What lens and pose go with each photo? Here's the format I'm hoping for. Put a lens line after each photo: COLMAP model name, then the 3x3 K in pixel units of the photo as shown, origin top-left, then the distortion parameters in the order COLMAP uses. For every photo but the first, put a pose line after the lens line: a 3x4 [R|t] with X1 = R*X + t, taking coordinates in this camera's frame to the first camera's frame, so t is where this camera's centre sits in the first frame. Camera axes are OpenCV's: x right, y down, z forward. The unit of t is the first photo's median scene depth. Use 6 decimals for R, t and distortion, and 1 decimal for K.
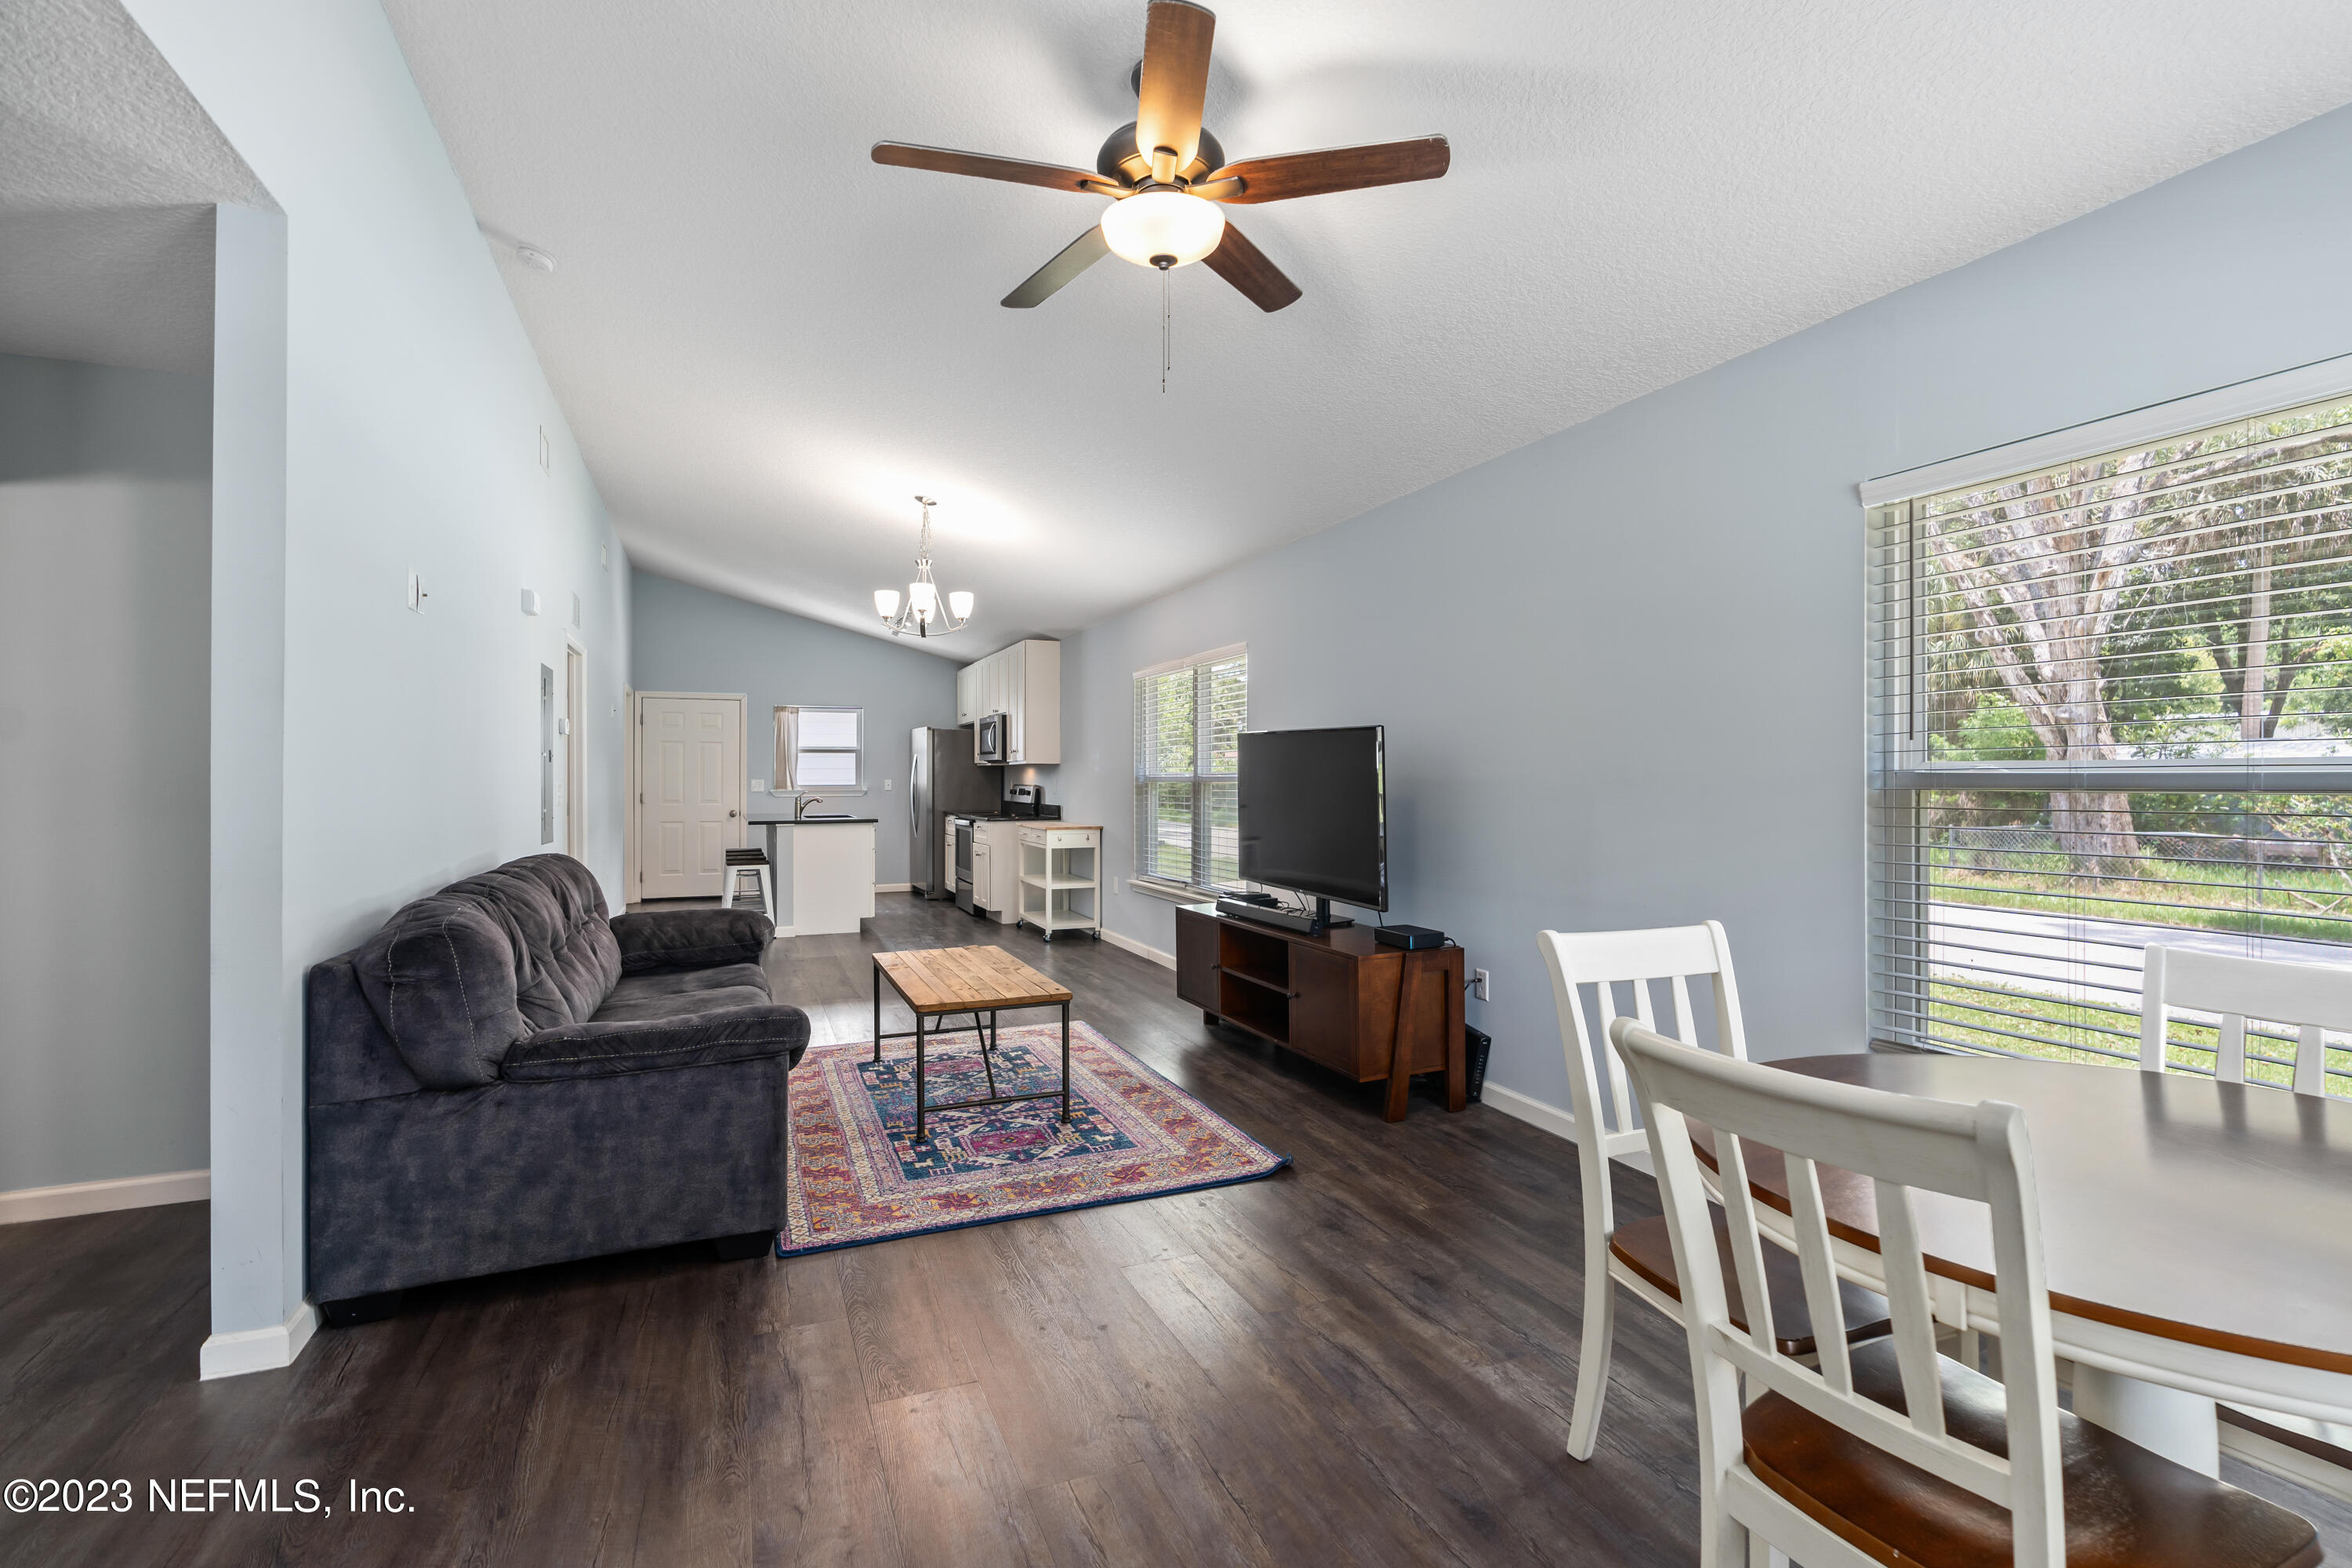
lens RADIAL K [[1075.0, 0, 1184.2], [0, 1075.0, 771.2], [0, 0, 1]] dist [-0.005629, 0.000122]
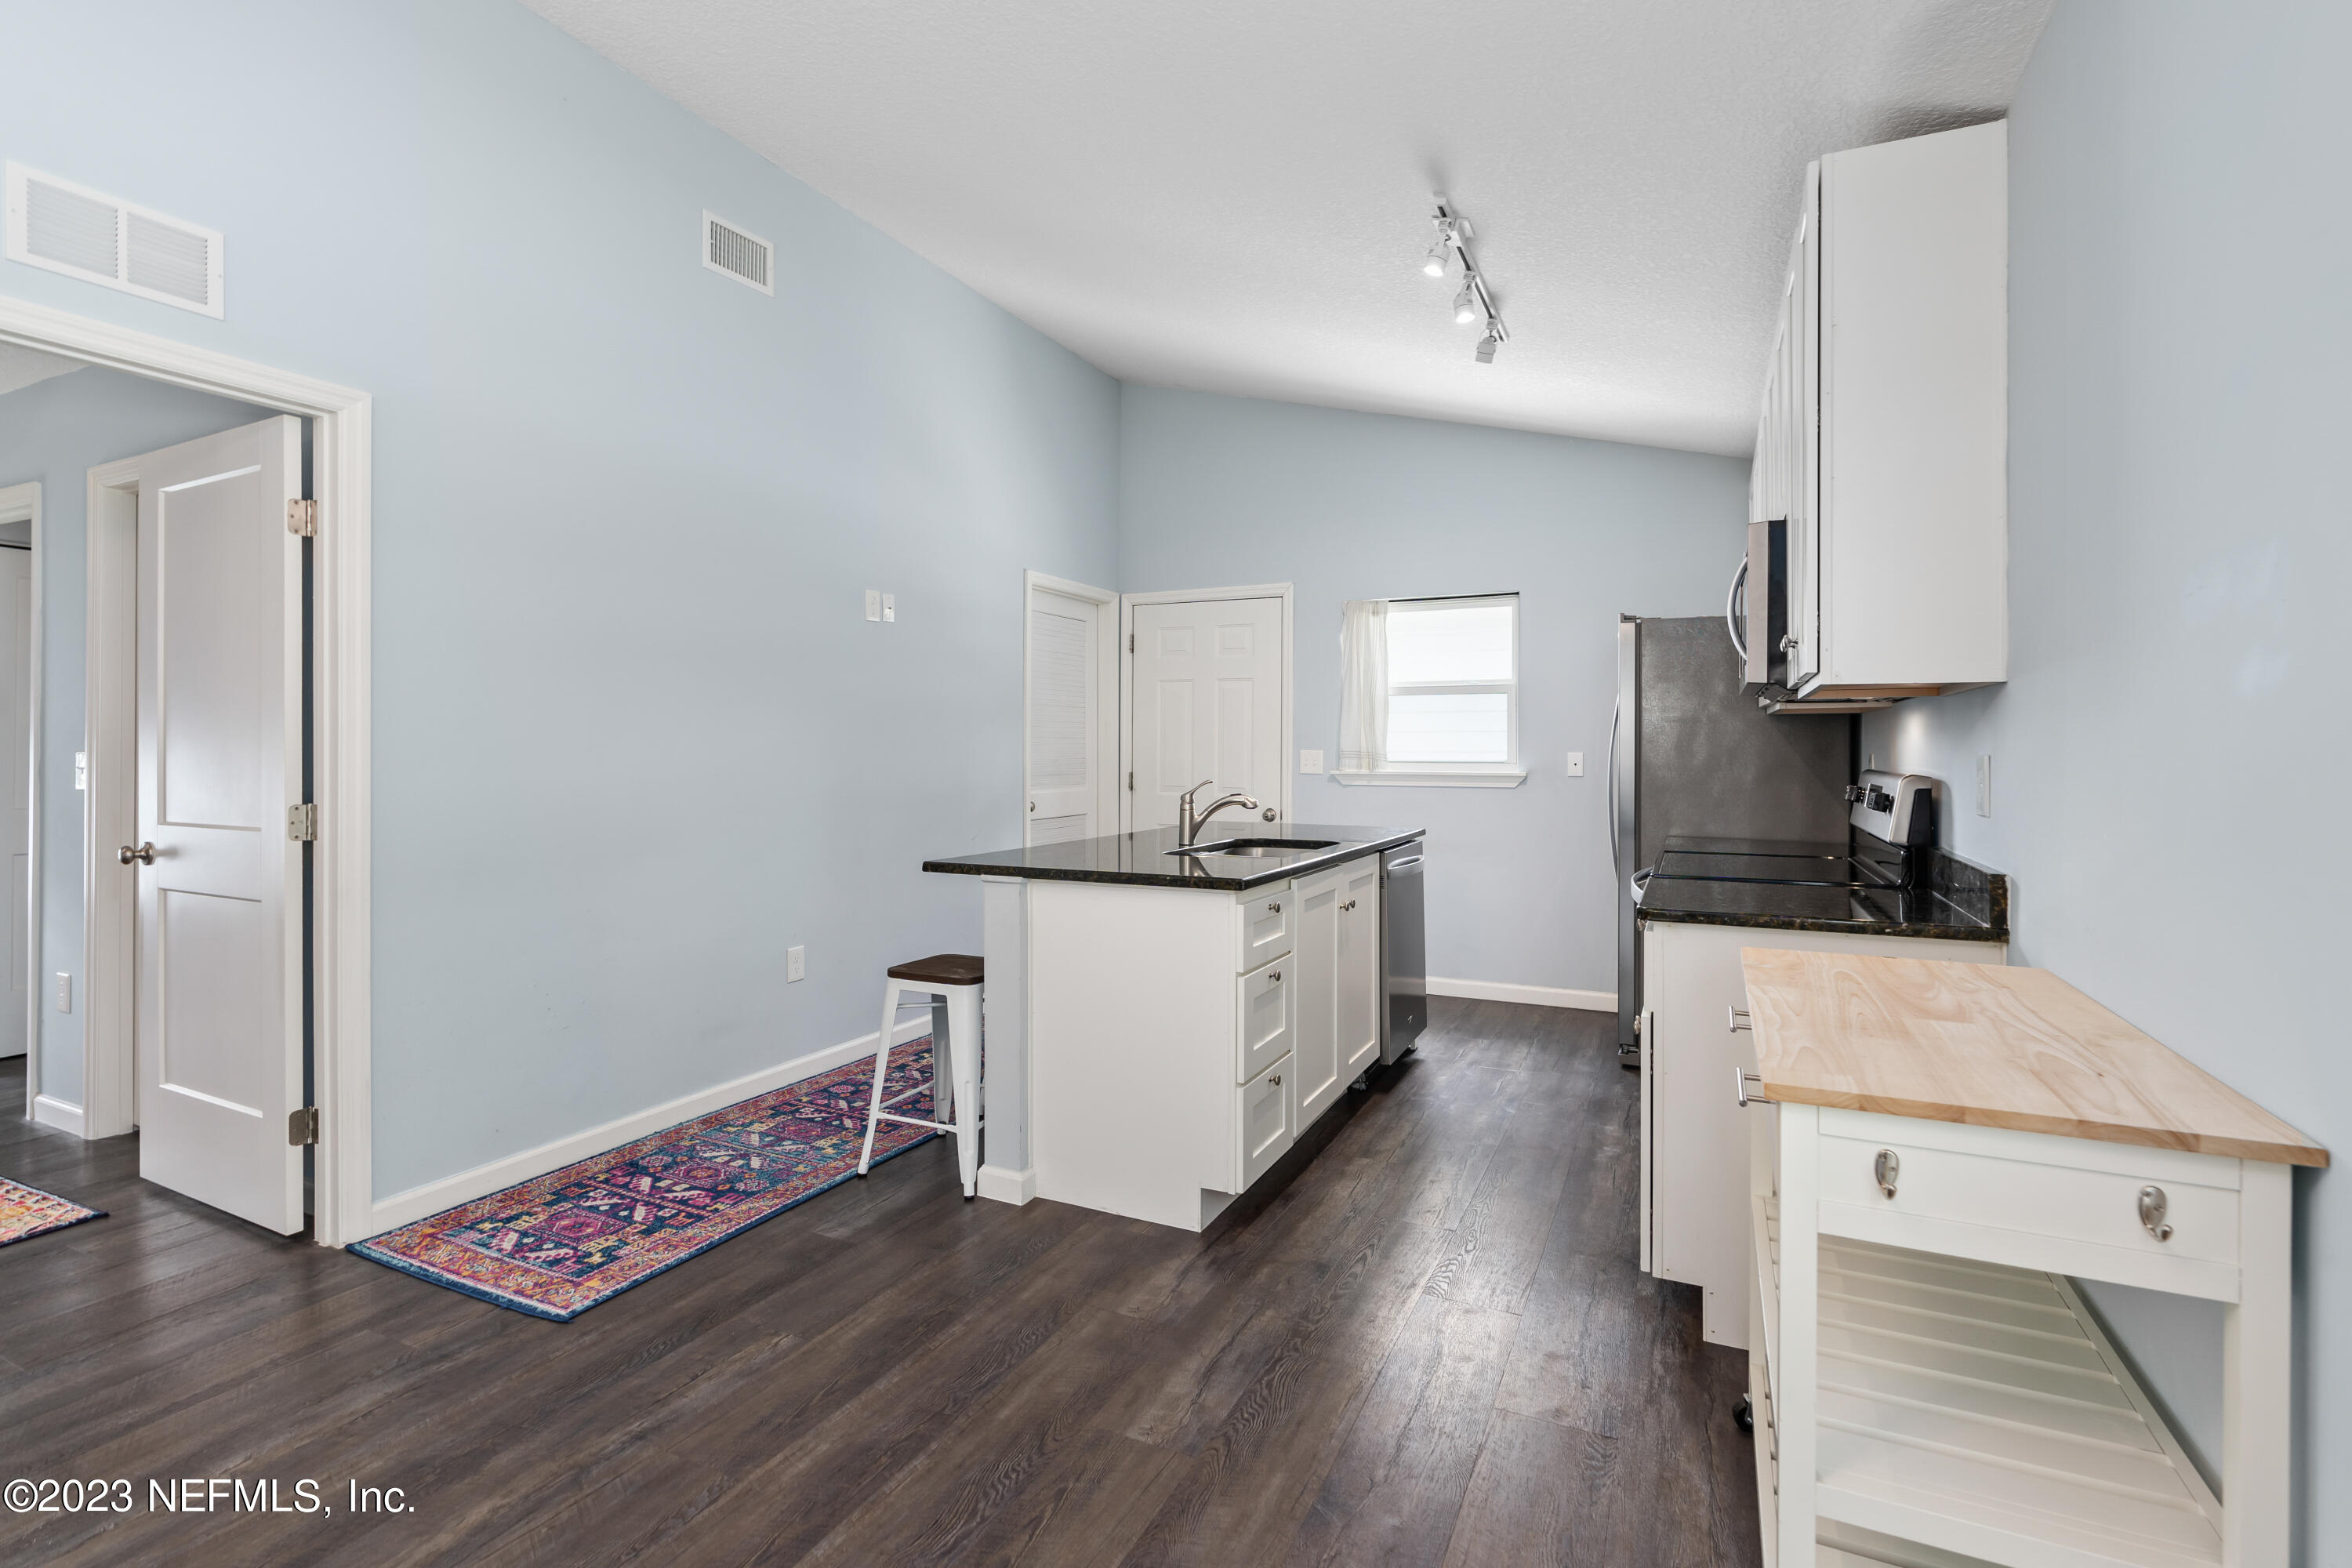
lens RADIAL K [[1084.6, 0, 1200.2], [0, 1084.6, 758.1], [0, 0, 1]] dist [-0.004392, 0.000394]
pose [[0.670359, 0.012127, -0.741938, -0.156982], [-0.001720, 0.999889, 0.014789, 0.013105], [0.742035, -0.008638, 0.670306, 1.830466]]
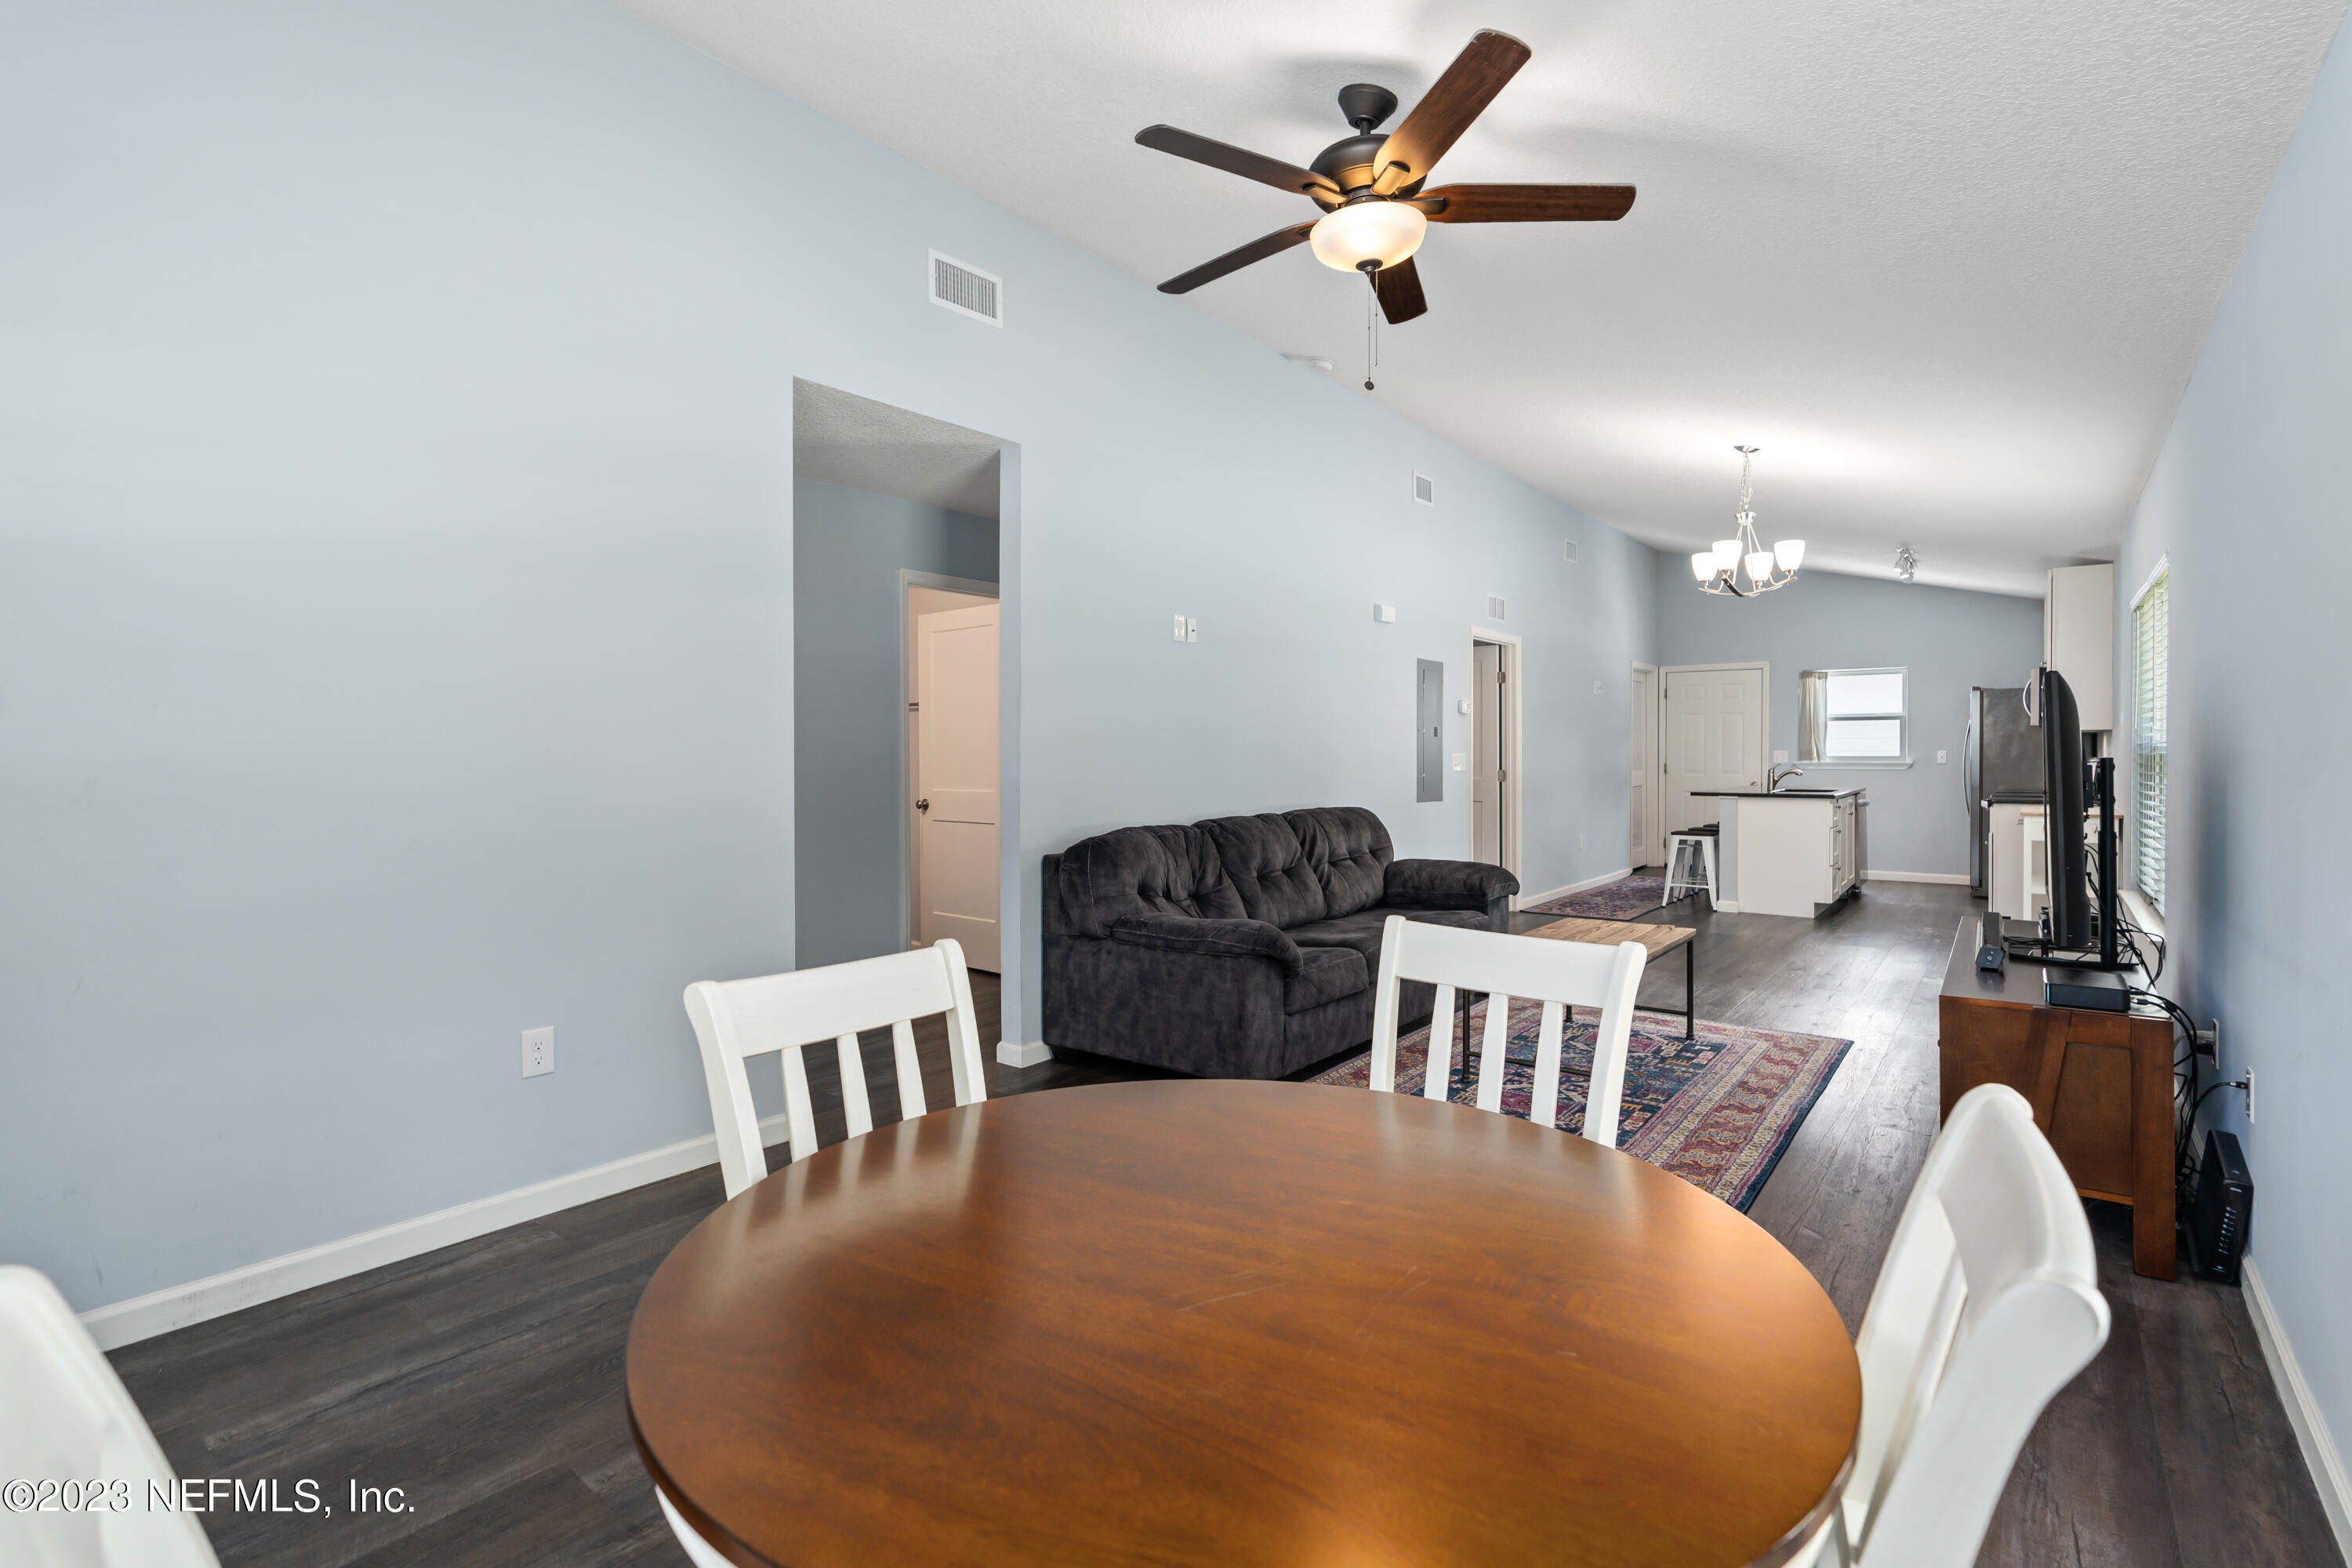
lens RADIAL K [[1075.0, 0, 1184.2], [0, 1075.0, 771.2], [0, 0, 1]] dist [-0.005629, 0.000122]
pose [[0.478568, 0.014699, -0.877928, 0.558692], [0.008542, 0.999735, 0.021395, 0.002891], [0.878009, -0.017738, 0.478315, 0.222408]]
